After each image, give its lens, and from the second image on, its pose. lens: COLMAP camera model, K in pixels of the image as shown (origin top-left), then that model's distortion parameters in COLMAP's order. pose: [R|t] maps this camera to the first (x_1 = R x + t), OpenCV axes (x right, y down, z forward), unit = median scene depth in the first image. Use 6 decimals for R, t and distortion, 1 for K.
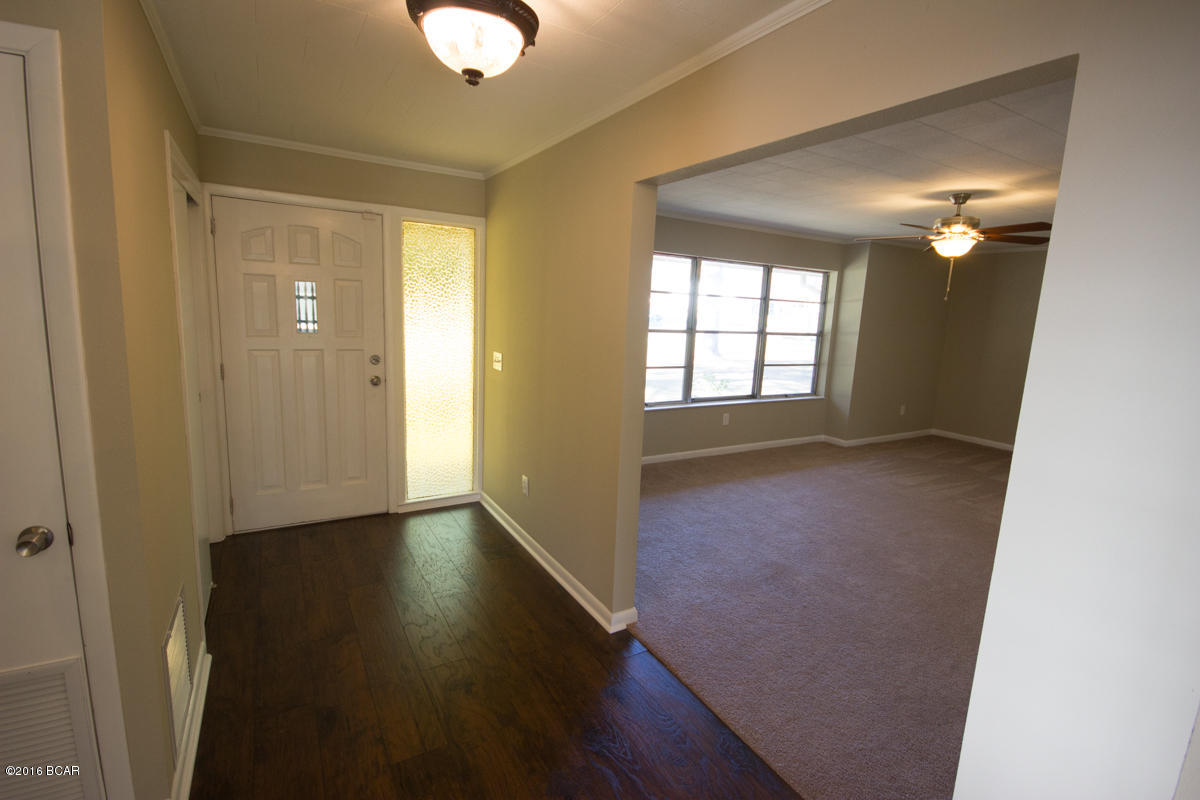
lens RADIAL K [[558.1, 0, 603.8], [0, 558.1, 397.5], [0, 0, 1]] dist [0.003593, 0.000003]
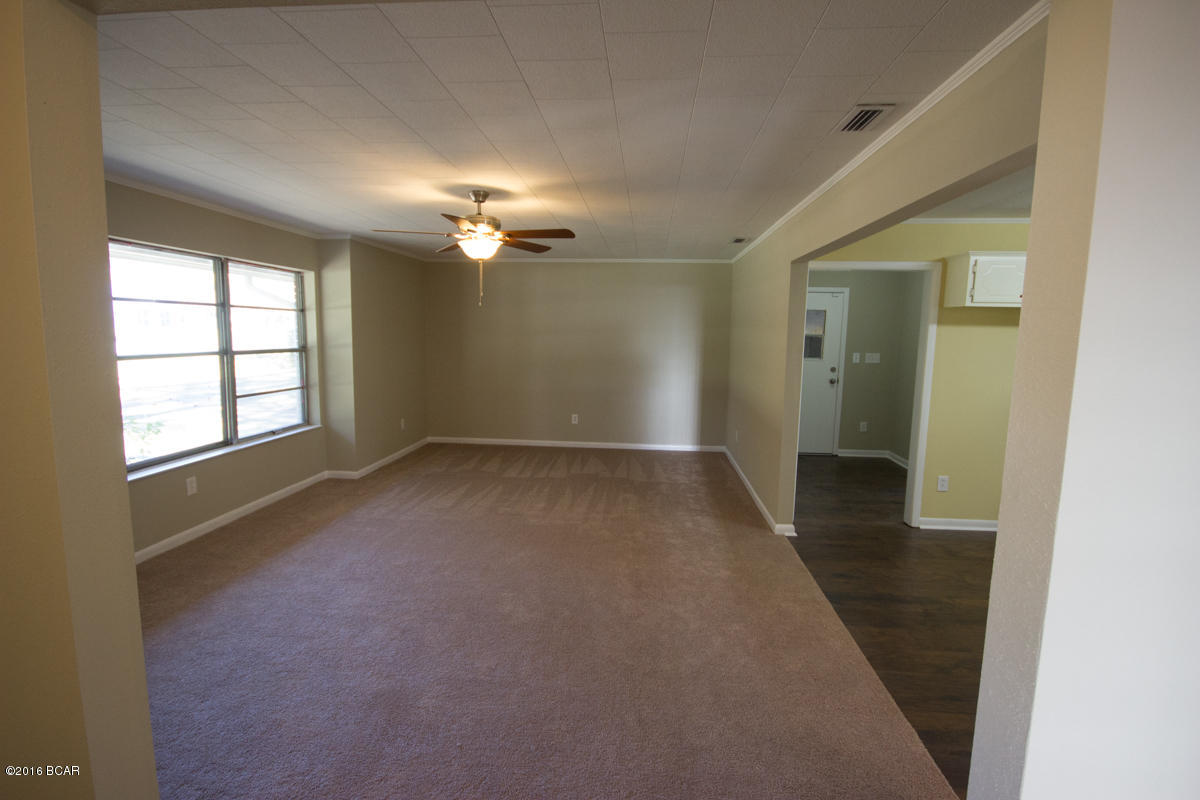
lens RADIAL K [[558.1, 0, 601.4], [0, 558.1, 392.1], [0, 0, 1]] dist [0.003593, 0.000003]
pose [[0.580923, -0.125571, 0.804214, -0.019284], [0.144707, 0.988222, 0.049773, -0.033562], [-0.800992, 0.087461, 0.592252, 0.204983]]
